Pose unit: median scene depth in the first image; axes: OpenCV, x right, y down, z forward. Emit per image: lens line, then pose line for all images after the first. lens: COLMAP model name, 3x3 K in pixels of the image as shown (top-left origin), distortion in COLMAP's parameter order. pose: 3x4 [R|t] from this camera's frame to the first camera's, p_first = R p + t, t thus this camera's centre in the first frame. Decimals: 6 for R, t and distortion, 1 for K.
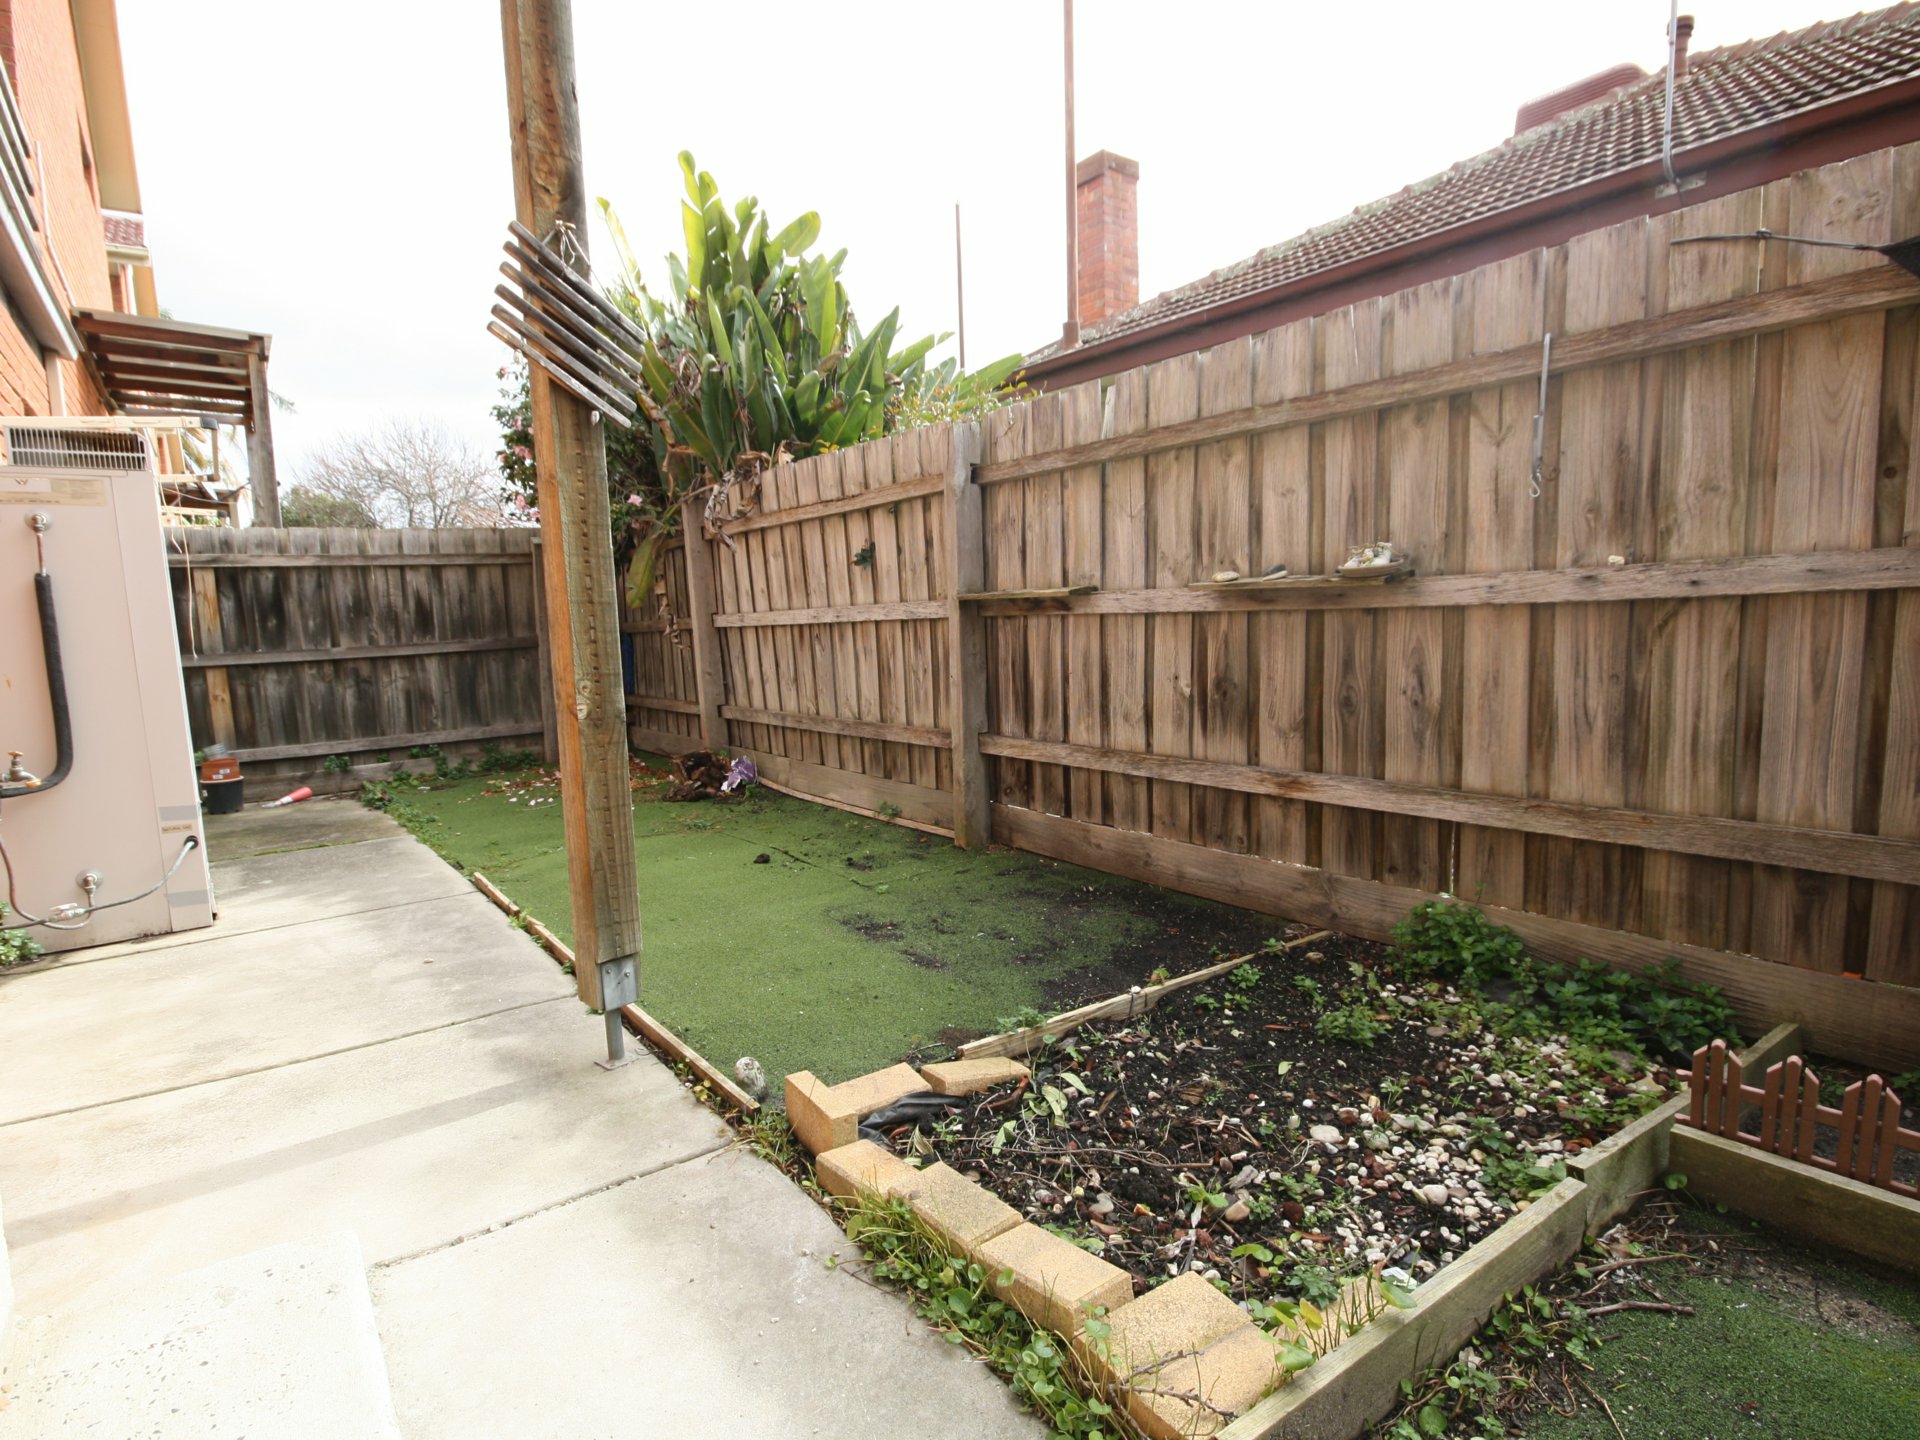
lens RADIAL K [[1009.7, 0, 983.0], [0, 1009.7, 729.5], [0, 0, 1]] dist [-0.000405, 0.000040]
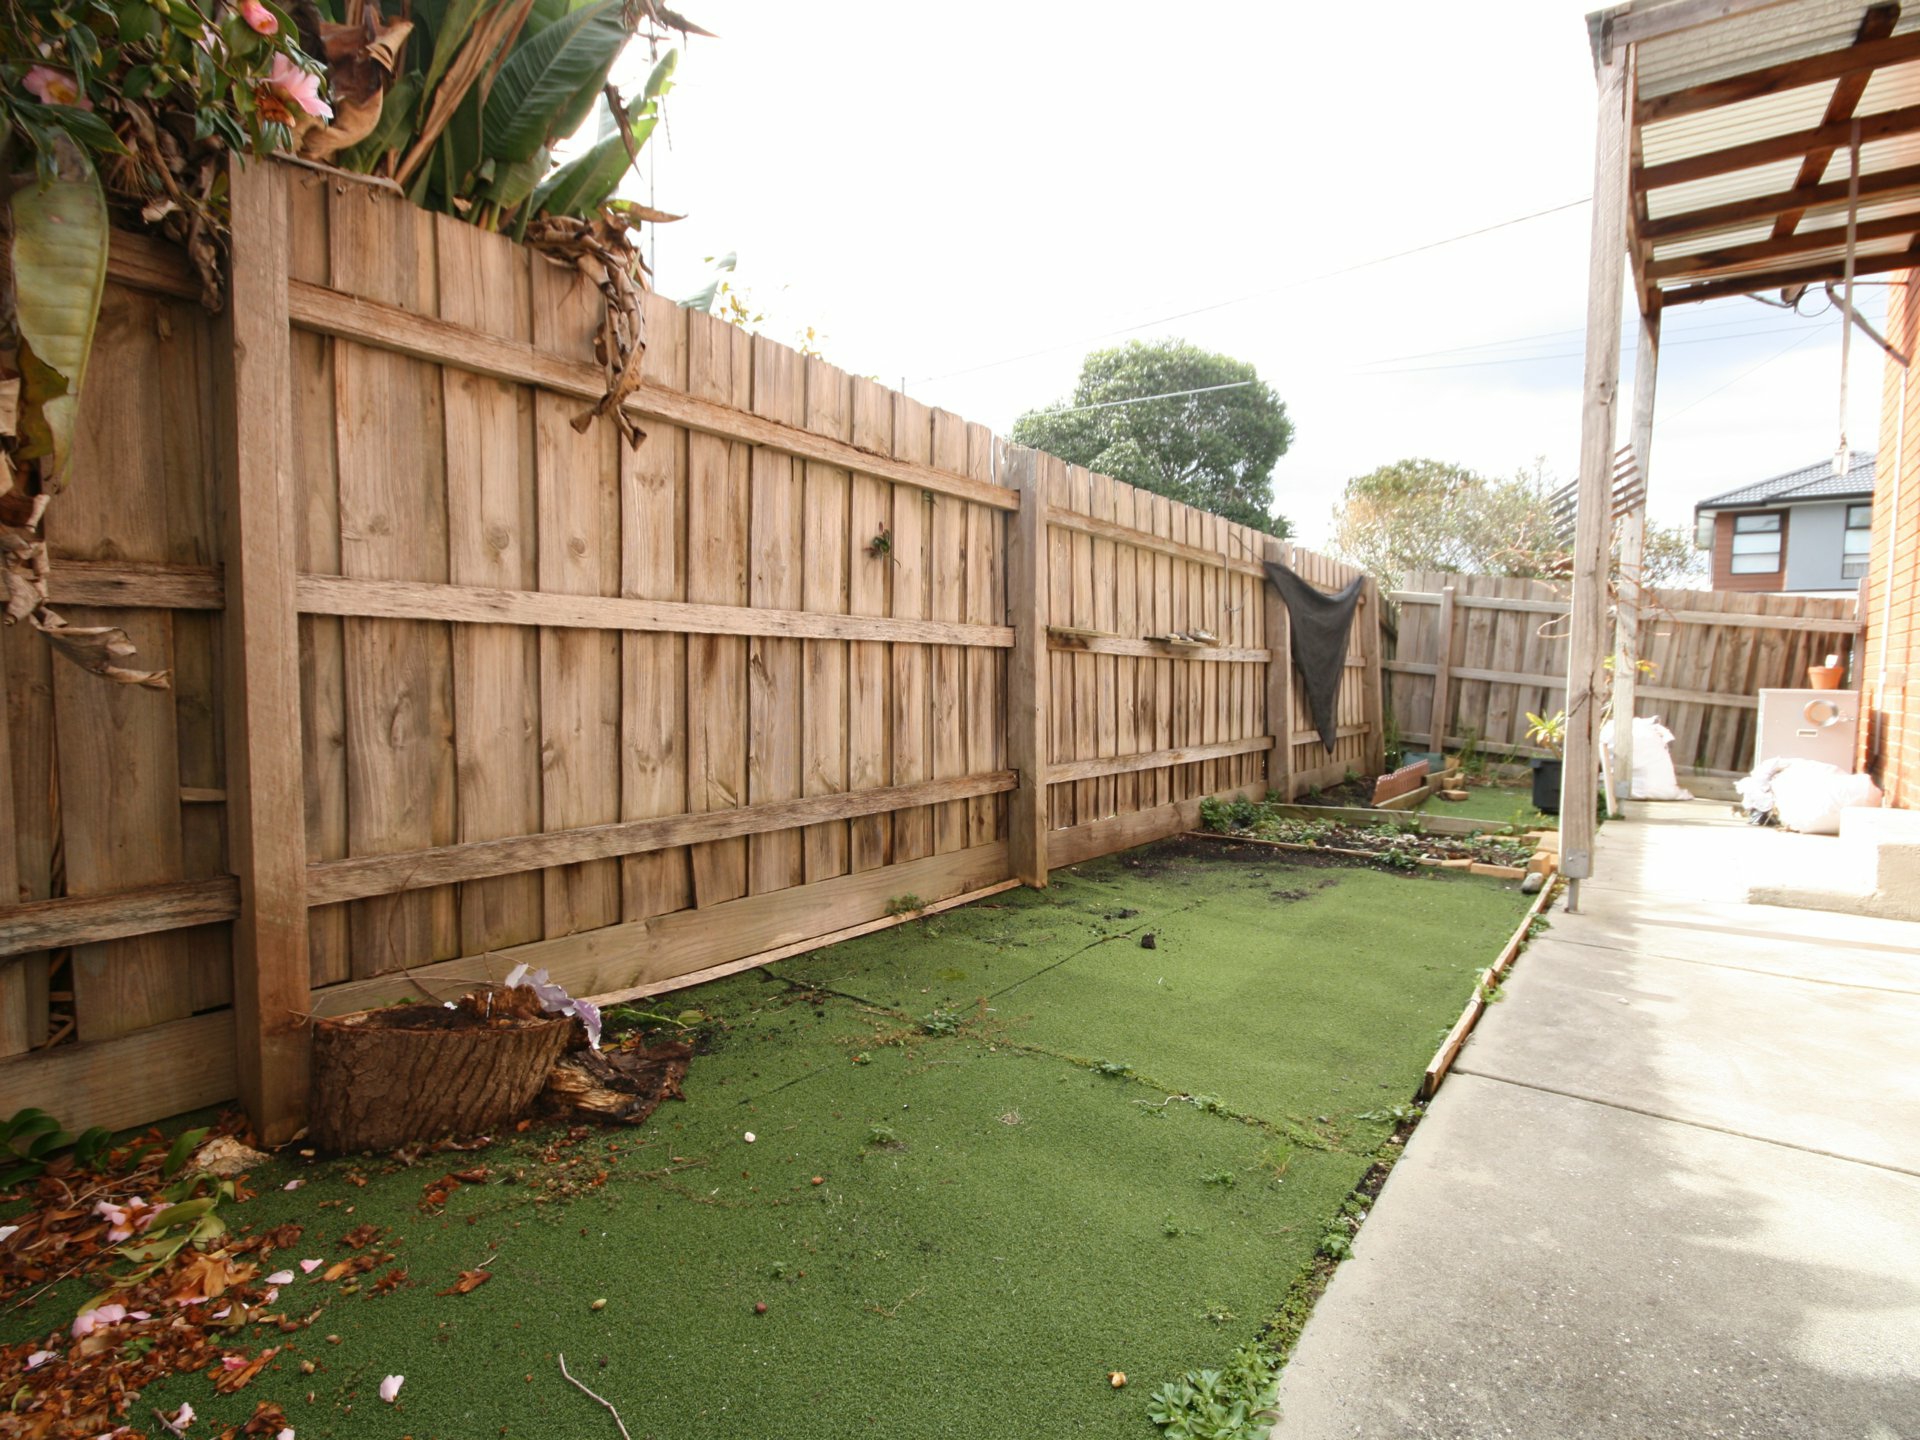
lens RADIAL K [[1009.7, 0, 983.0], [0, 1009.7, 729.5], [0, 0, 1]] dist [-0.000405, 0.000040]
pose [[-0.310682, -0.026805, 0.950136, -1.070643], [0.100143, 0.993116, 0.060763, -0.112023], [-0.945224, 0.114027, -0.305859, 1.565150]]
